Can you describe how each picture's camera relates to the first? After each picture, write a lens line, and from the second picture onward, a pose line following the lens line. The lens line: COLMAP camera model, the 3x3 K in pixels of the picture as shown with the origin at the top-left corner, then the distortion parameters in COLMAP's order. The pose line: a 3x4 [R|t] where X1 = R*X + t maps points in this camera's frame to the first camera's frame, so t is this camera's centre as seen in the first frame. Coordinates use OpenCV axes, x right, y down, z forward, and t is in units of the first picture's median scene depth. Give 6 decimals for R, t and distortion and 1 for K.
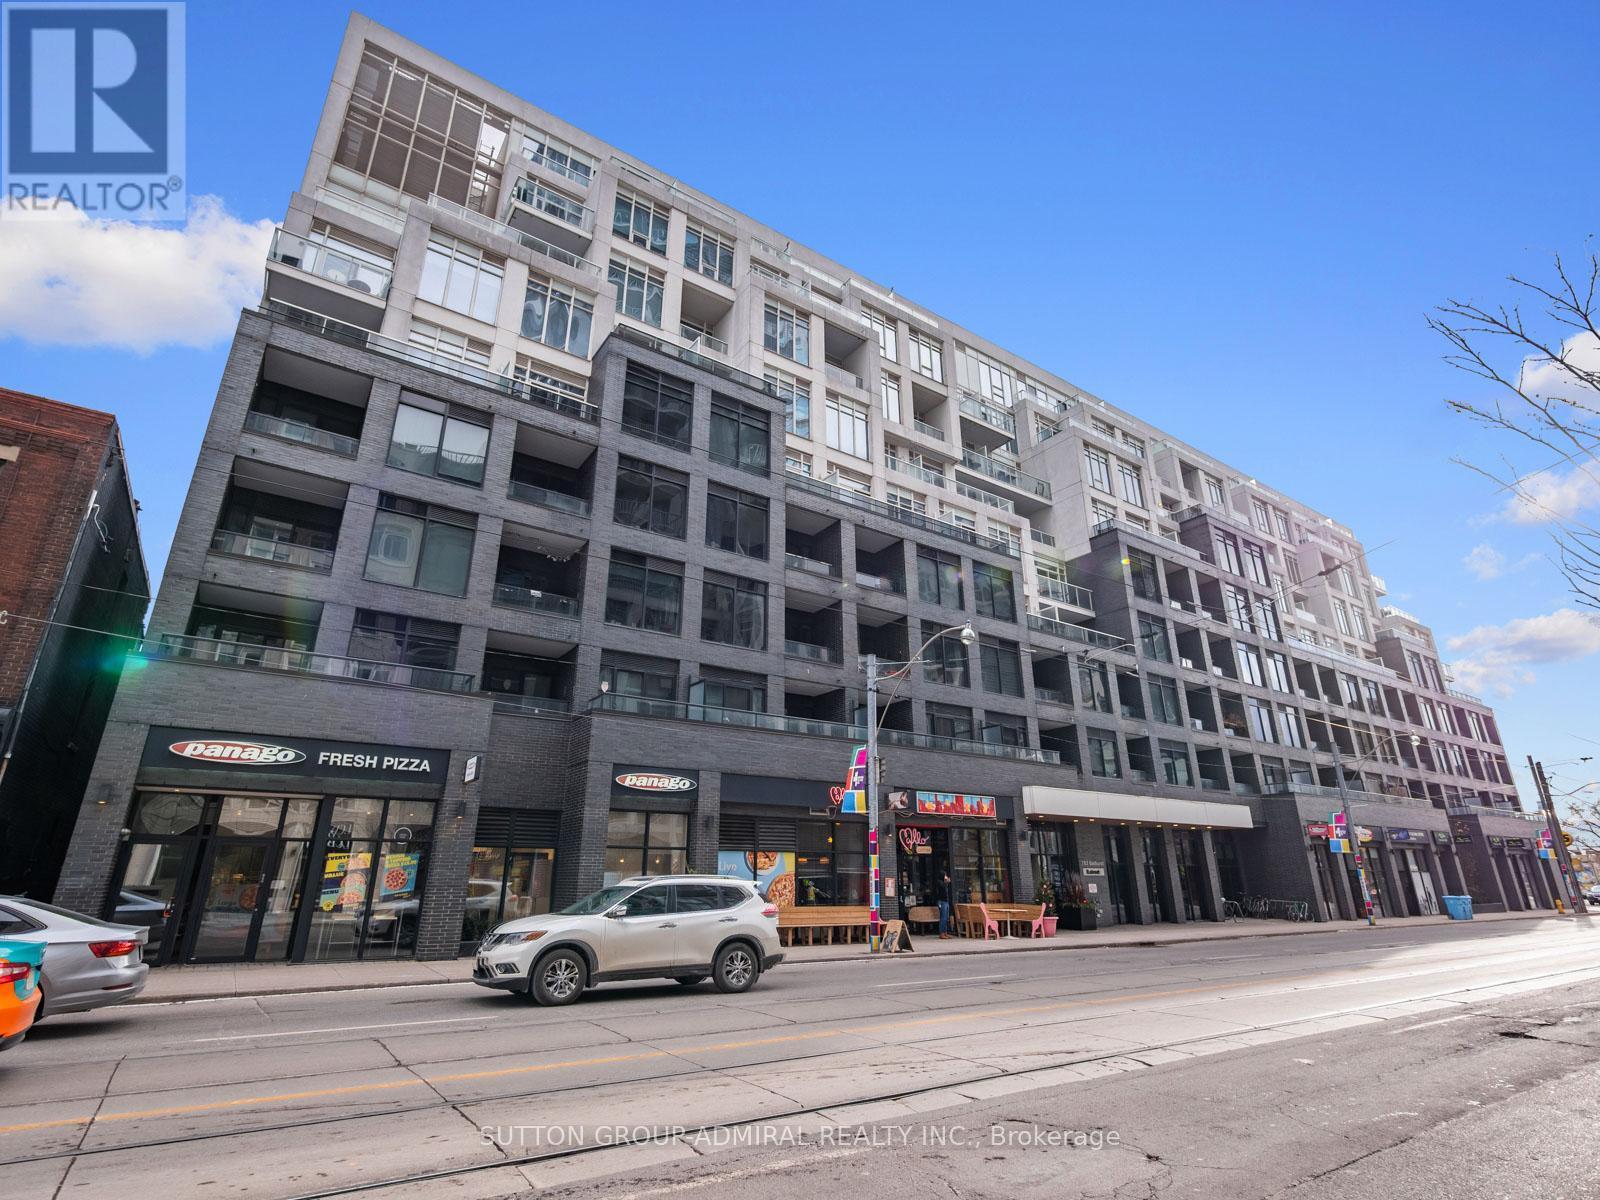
lens RADIAL K [[755.2, 0, 799.5], [0, 755.2, 638.6], [0, 0, 1]] dist [-0.001620, 0.000048]
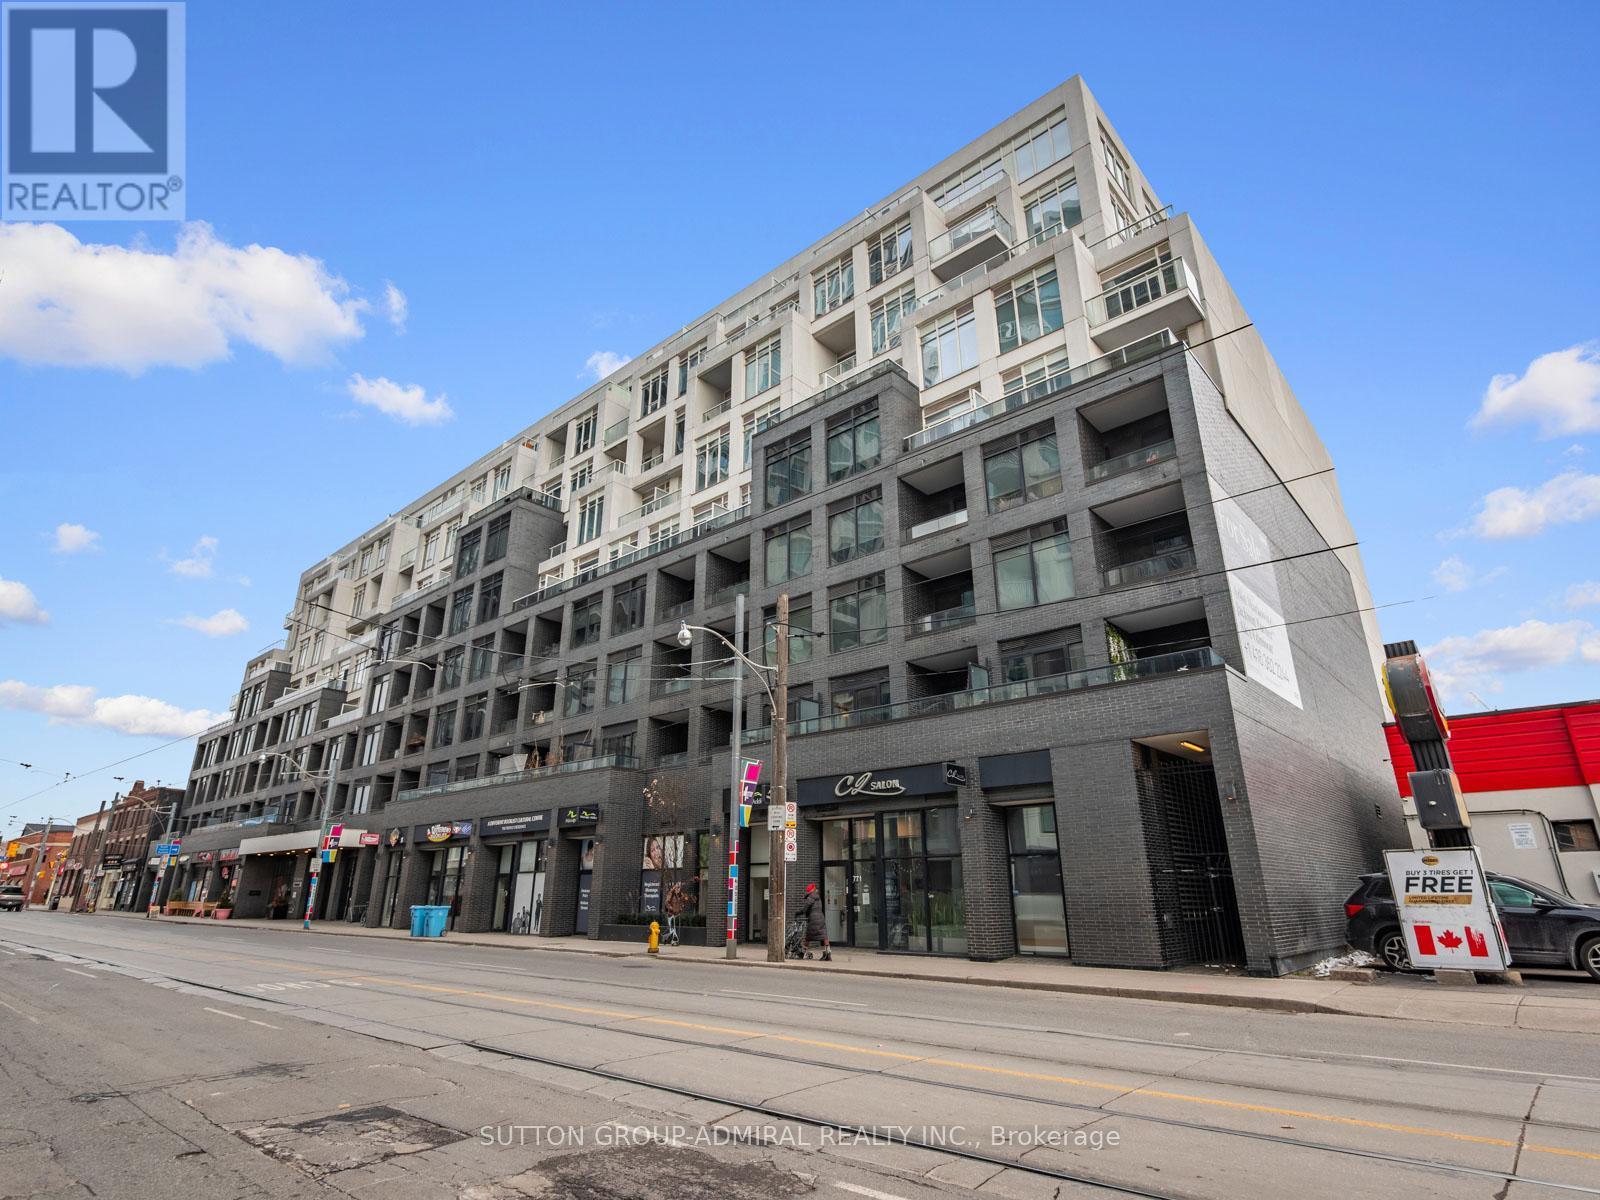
lens RADIAL K [[813.9, 0, 796.1], [0, 813.9, 582.9], [0, 0, 1]] dist [0.000431, 0.000195]
pose [[0.291643, -0.346824, -0.891436, 0.987204], [0.309194, 0.916100, -0.255264, 0.196319], [0.905176, -0.201181, 0.374410, 0.587164]]
